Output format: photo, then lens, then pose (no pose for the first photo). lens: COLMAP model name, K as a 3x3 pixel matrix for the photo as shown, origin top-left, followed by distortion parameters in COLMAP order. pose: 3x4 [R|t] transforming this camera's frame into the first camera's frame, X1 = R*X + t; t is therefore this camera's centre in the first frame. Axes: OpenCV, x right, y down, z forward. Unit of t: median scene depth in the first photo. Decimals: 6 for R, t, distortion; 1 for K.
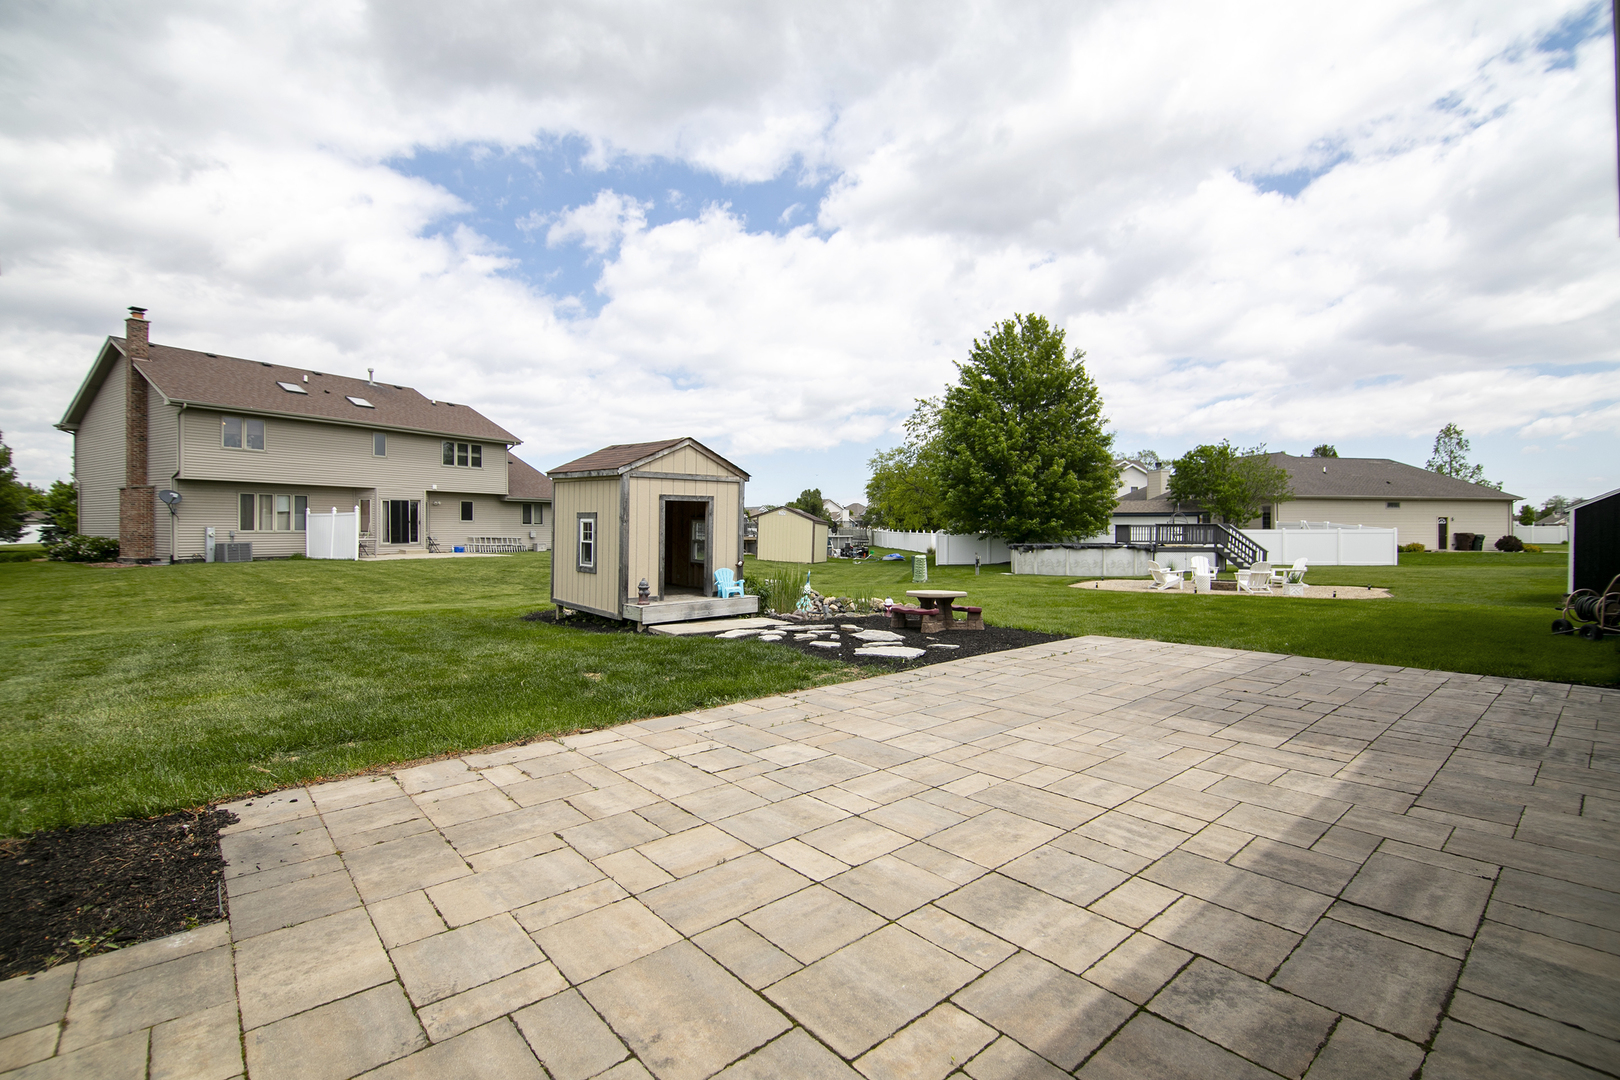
lens RADIAL K [[743.6, 0, 810.6], [0, 743.6, 522.9], [0, 0, 1]] dist [0.009012, -0.001028]
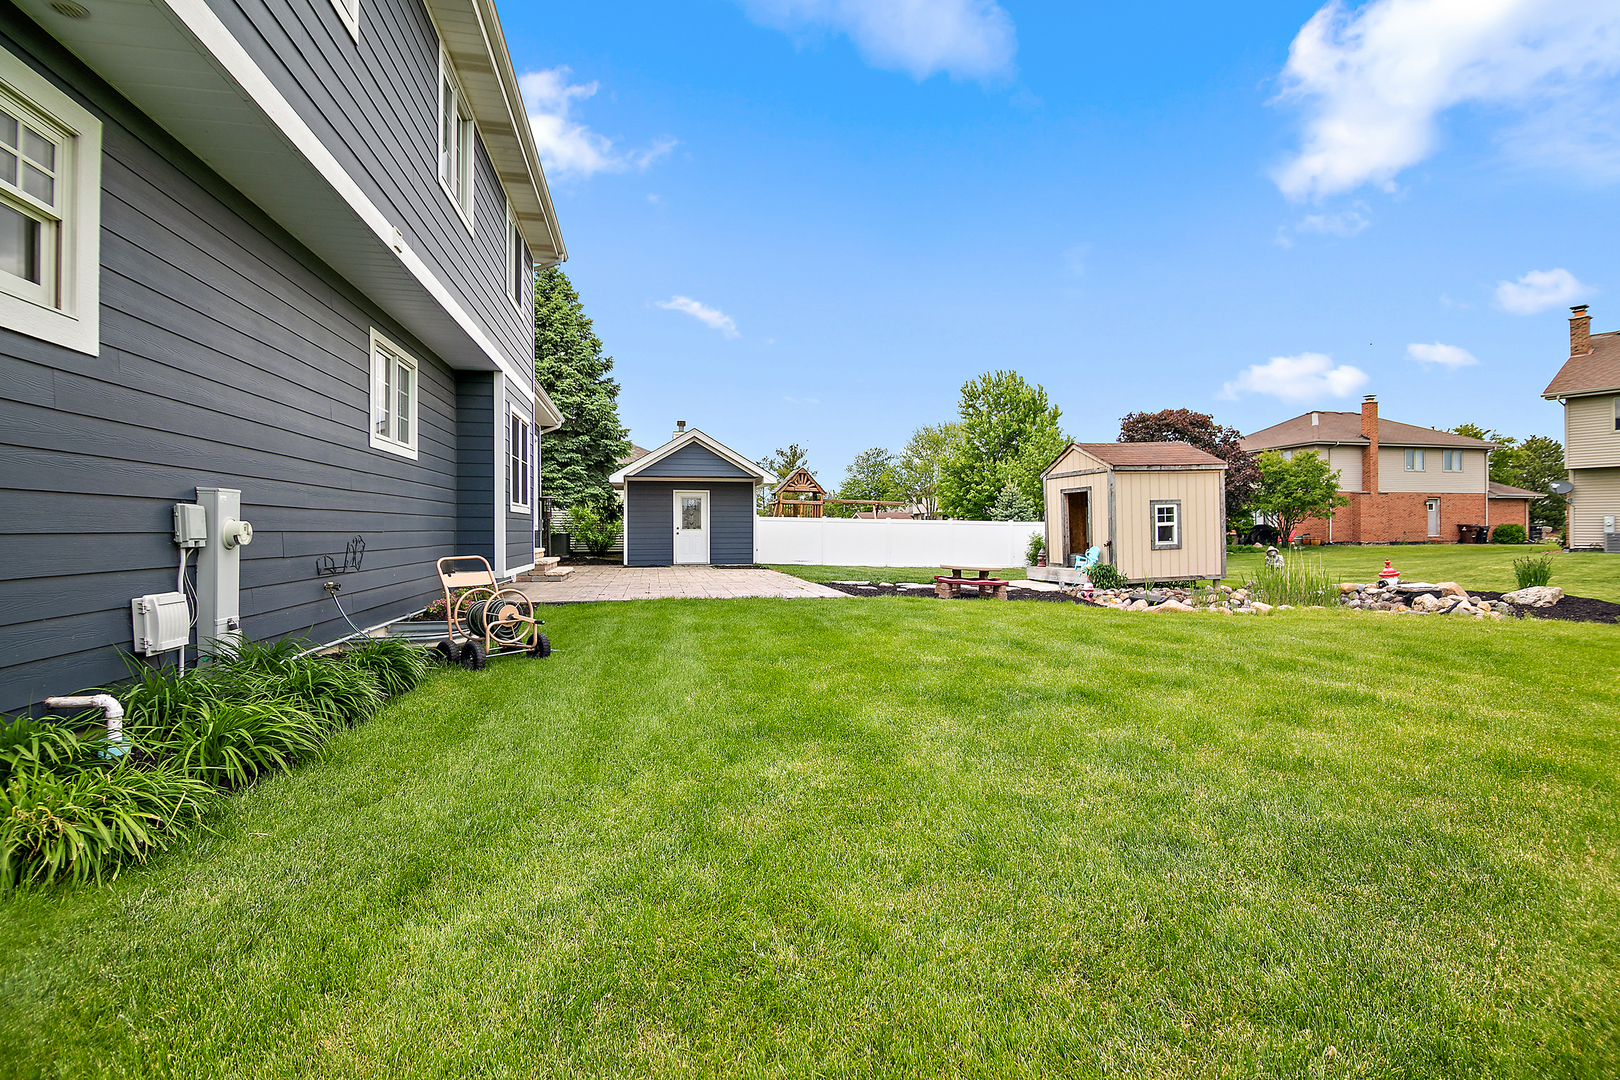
lens RADIAL K [[743.6, 0, 810.6], [0, 743.6, 522.9], [0, 0, 1]] dist [0.009012, -0.001028]
pose [[-0.467110, -0.001282, -0.884198, 1.057971], [0.008974, 0.999941, -0.006191, 0.024407], [0.884154, -0.010827, -0.467071, 1.068027]]
